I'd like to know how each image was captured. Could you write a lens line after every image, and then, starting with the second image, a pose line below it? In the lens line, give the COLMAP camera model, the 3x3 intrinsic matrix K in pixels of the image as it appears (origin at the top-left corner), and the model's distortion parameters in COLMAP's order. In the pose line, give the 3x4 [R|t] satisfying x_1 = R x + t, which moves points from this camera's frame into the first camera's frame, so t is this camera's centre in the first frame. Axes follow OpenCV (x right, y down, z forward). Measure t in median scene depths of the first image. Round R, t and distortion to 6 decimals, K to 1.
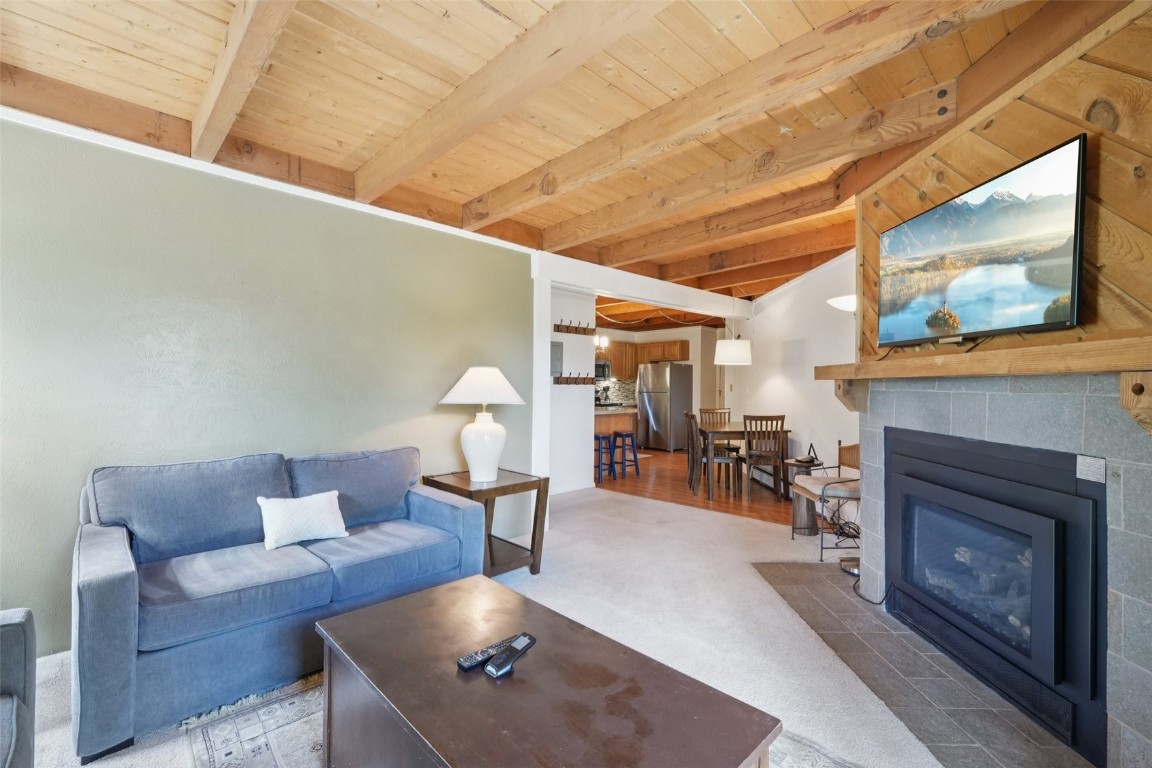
lens RADIAL K [[492.8, 0, 570.8], [0, 492.8, 388.3], [0, 0, 1]] dist [-0.003520, 0.000302]
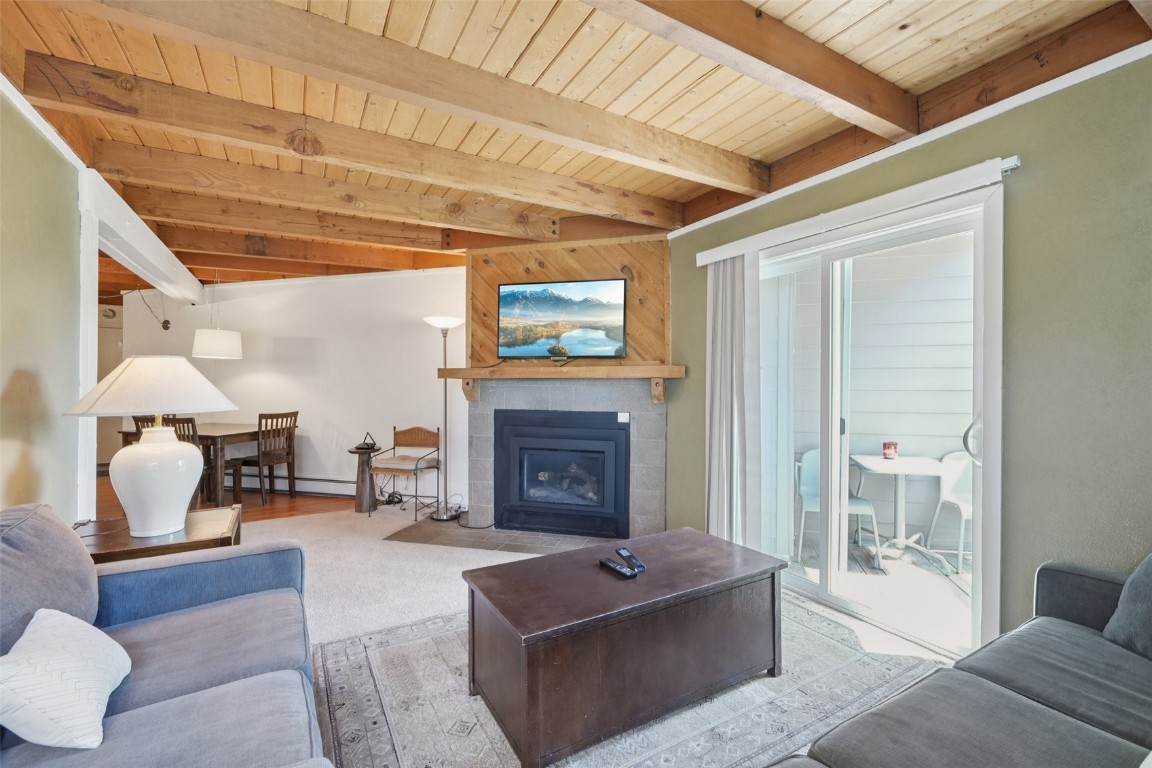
lens RADIAL K [[492.8, 0, 571.4], [0, 492.8, 388.0], [0, 0, 1]] dist [-0.003520, 0.000302]
pose [[0.243735, -0.015923, 0.969711, -0.847785], [0.005437, 0.999872, 0.015052, -0.011676], [-0.969827, 0.001604, 0.243790, 0.413996]]
